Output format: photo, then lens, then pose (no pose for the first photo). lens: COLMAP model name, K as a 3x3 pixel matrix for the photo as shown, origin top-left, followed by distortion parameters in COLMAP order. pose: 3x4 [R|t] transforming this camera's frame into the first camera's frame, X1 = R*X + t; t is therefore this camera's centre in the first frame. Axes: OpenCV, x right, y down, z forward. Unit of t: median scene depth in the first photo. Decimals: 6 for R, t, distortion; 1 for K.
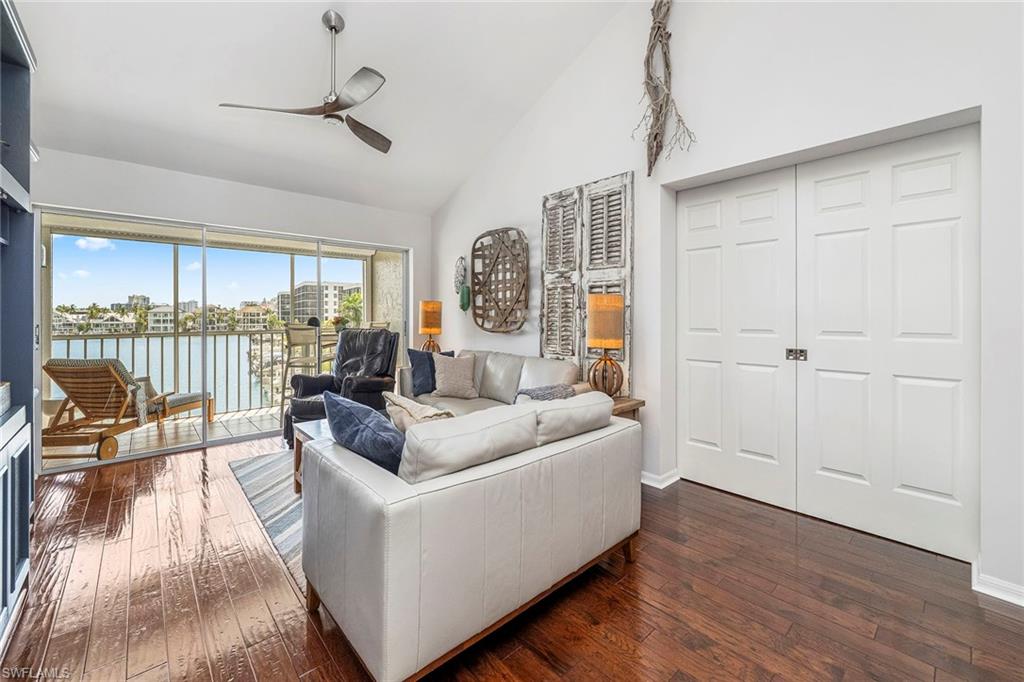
lens RADIAL K [[418.9, 0, 509.0], [0, 418.9, 314.4], [0, 0, 1]] dist [-0.011803, 0.000946]
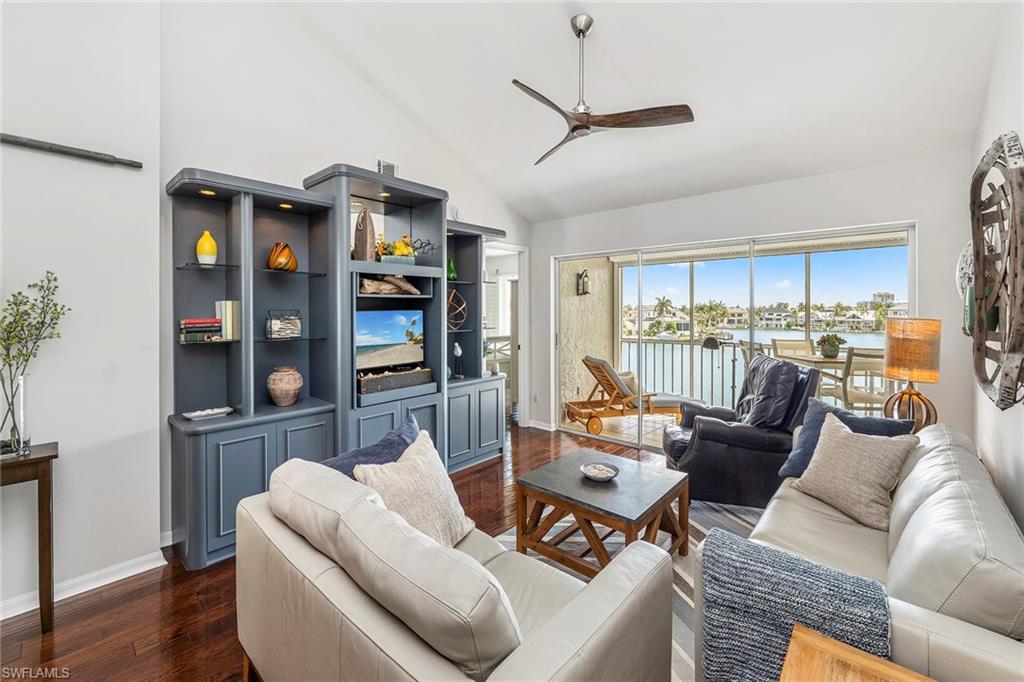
lens RADIAL K [[418.9, 0, 509.4], [0, 418.9, 314.1], [0, 0, 1]] dist [-0.011803, 0.000946]
pose [[0.105966, 0.005895, -0.994352, 0.348034], [-0.000533, 0.999983, 0.005871, -0.046546], [0.994370, -0.000092, 0.105967, 0.541798]]
